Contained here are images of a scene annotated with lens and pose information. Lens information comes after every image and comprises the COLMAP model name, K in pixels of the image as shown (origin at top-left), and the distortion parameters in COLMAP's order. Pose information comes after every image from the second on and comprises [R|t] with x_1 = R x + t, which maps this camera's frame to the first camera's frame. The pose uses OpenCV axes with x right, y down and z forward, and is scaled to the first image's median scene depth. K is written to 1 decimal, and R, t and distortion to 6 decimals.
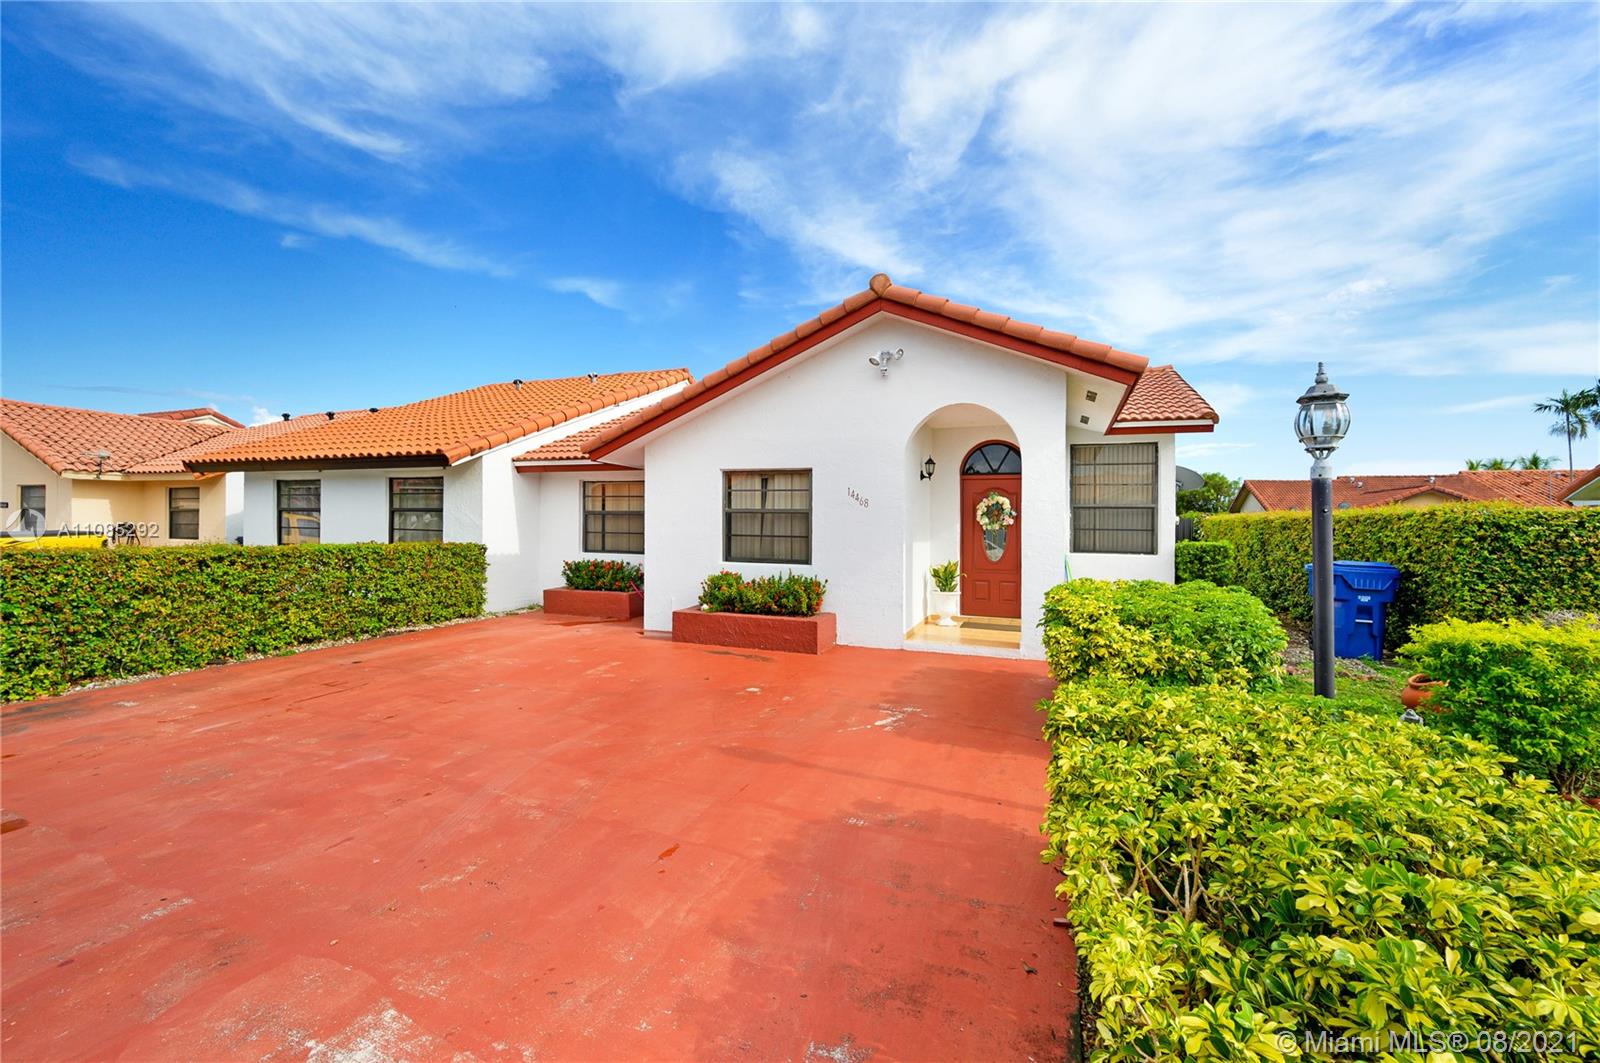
lens RADIAL K [[648.0, 0, 810.7], [0, 648.0, 497.4], [0, 0, 1]] dist [-0.005001, 0.000100]
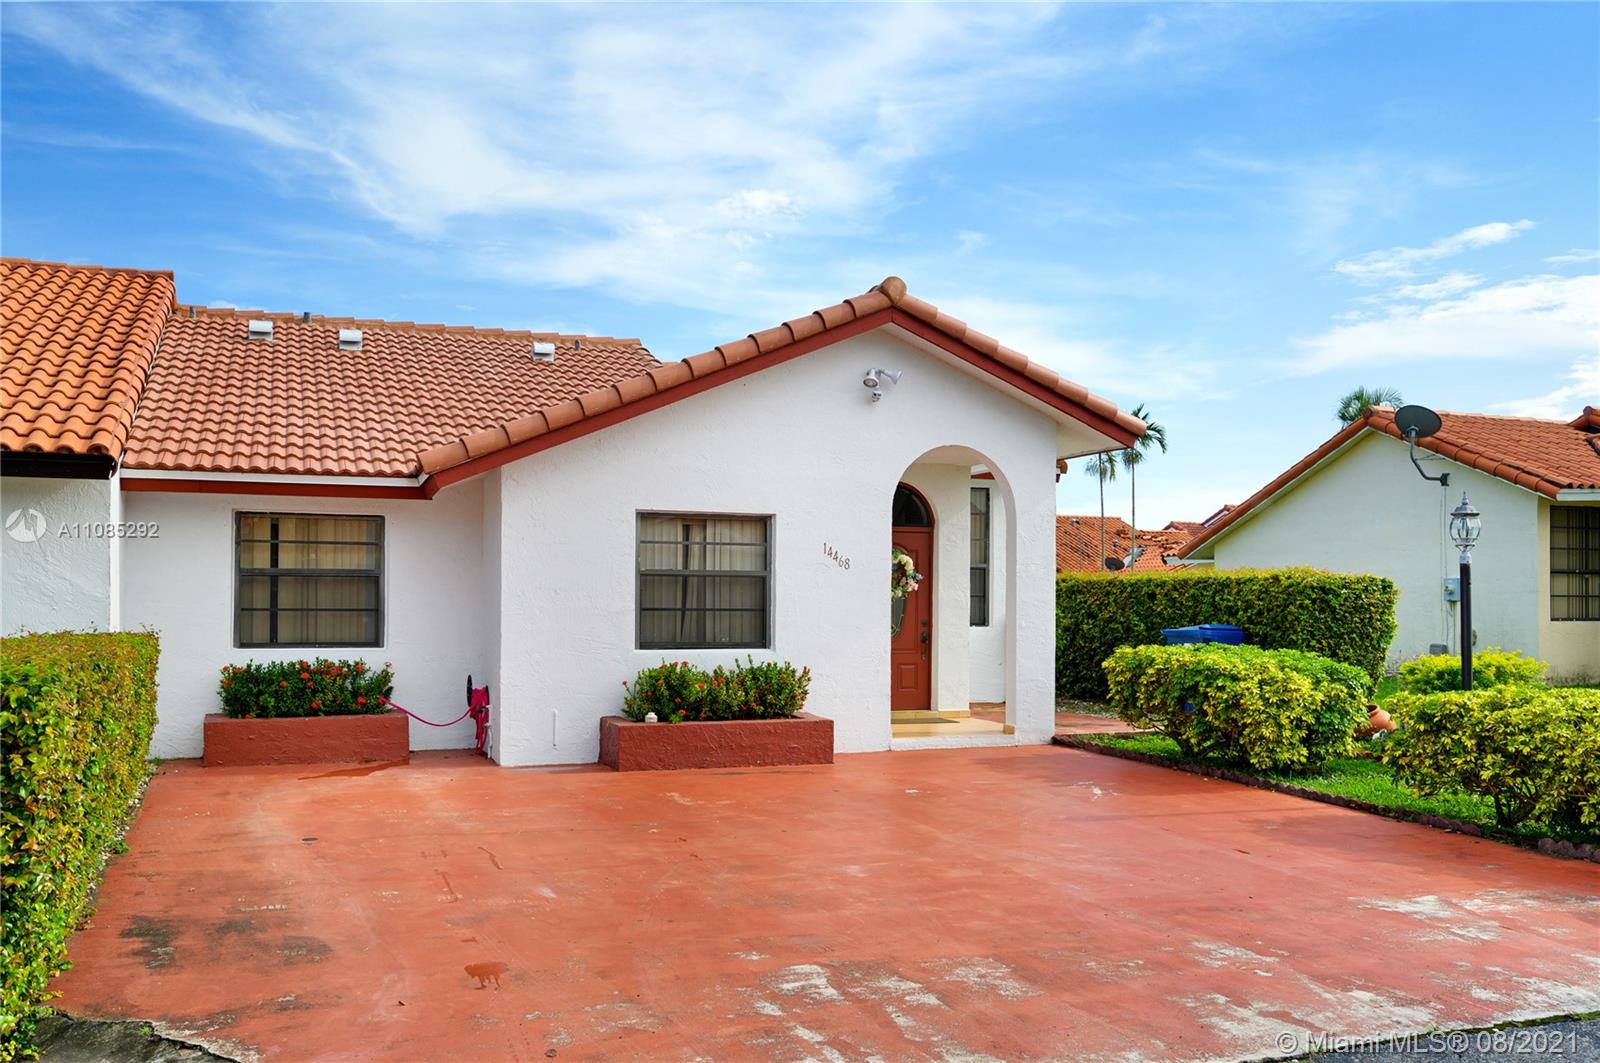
lens RADIAL K [[1377.0, 0, 800.2], [0, 1377.0, 537.5], [0, 0, 1]] dist [-0.014142, -0.013287]
pose [[0.741670, 0.019242, 0.670489, -0.987085], [-0.023909, 0.999712, -0.002242, -0.016795], [-0.670339, -0.014368, 0.741916, -0.156988]]
